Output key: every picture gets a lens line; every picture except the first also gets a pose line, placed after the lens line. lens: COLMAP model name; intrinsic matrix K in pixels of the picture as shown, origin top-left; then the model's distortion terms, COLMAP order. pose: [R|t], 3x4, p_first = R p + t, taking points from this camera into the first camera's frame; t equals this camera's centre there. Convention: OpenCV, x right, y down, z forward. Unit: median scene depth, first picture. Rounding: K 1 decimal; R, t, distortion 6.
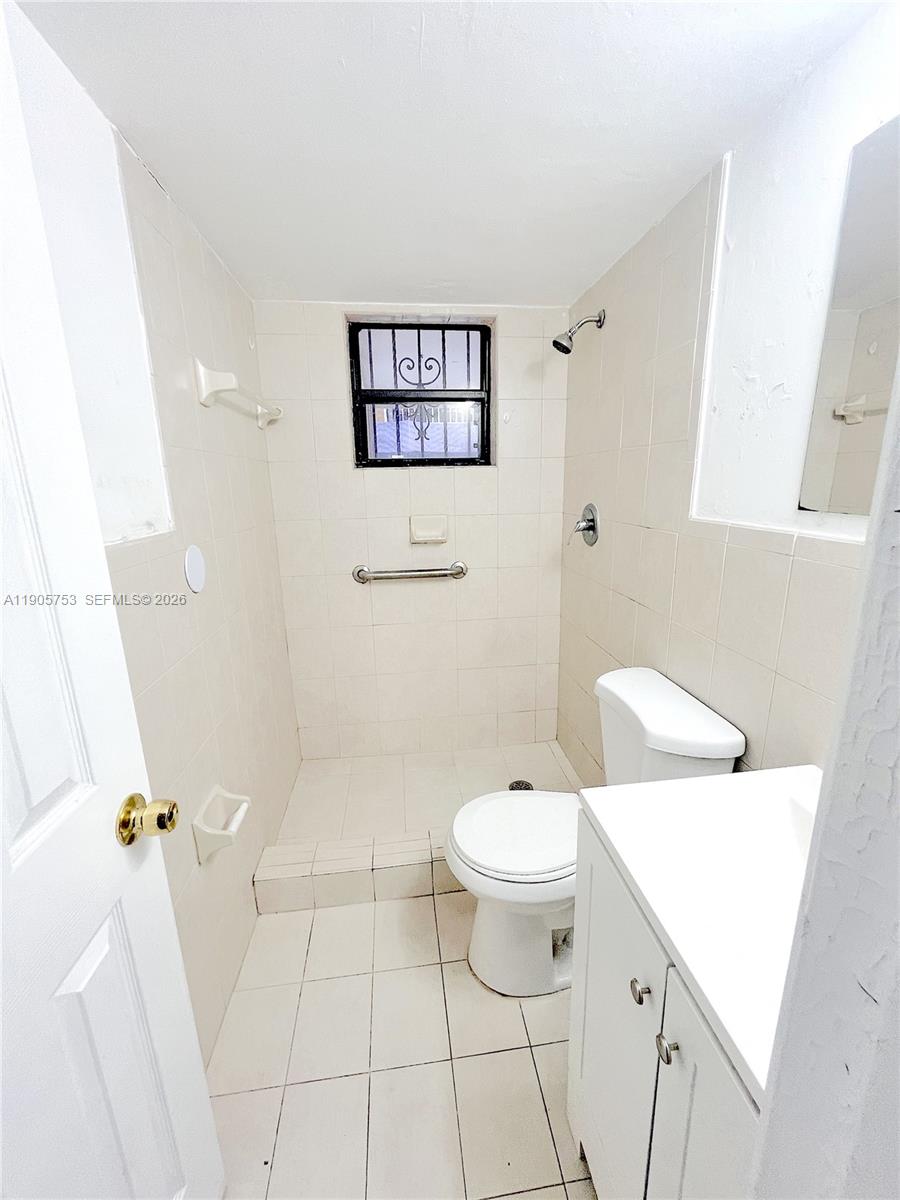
lens RADIAL K [[489.7, 0, 449.9], [0, 489.7, 601.4], [0, 0, 1]] dist [0.001050, 0.000167]
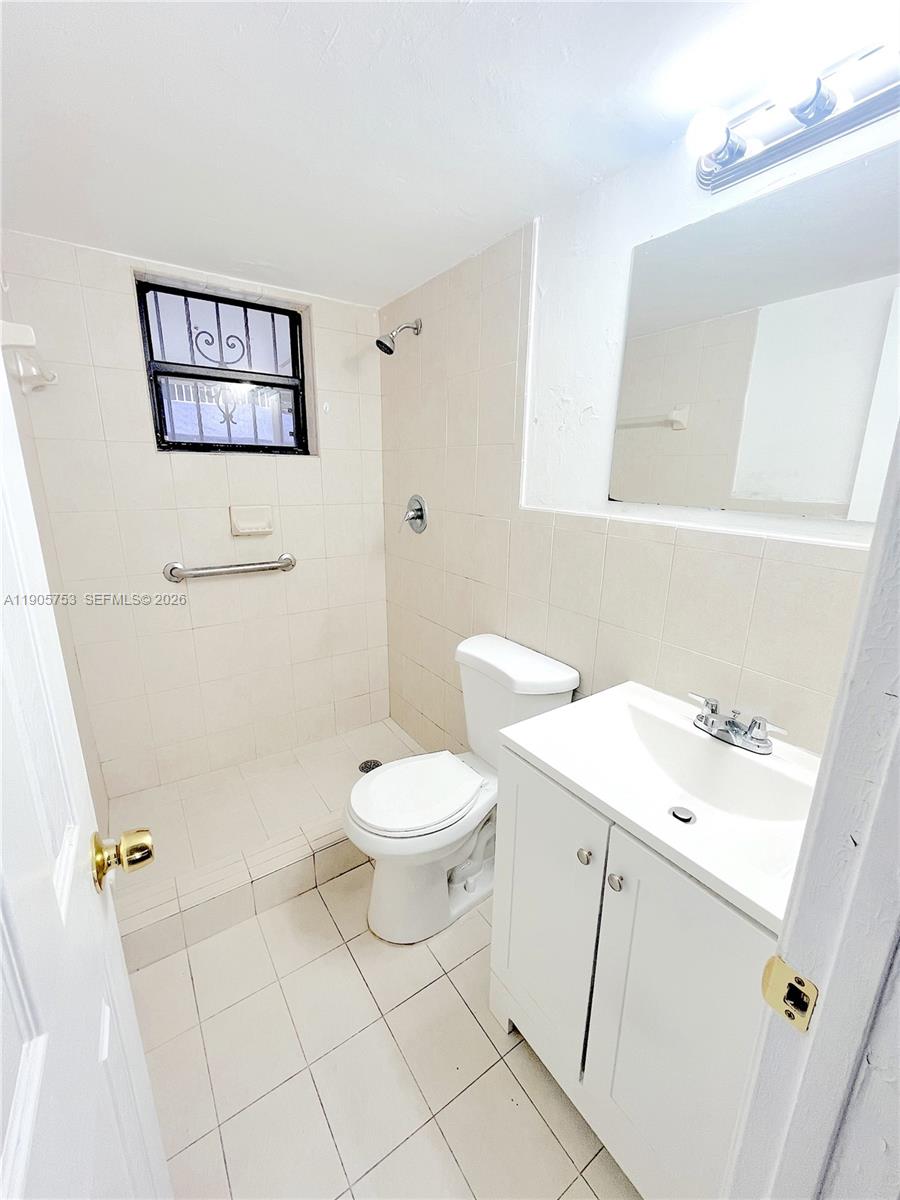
lens RADIAL K [[489.7, 0, 446.3], [0, 489.7, 601.0], [0, 0, 1]] dist [0.001050, 0.000167]
pose [[0.888302, -0.088387, 0.450673, -0.172589], [0.080859, 0.996076, 0.035975, 0.004199], [-0.452085, 0.004485, 0.891964, -0.010973]]
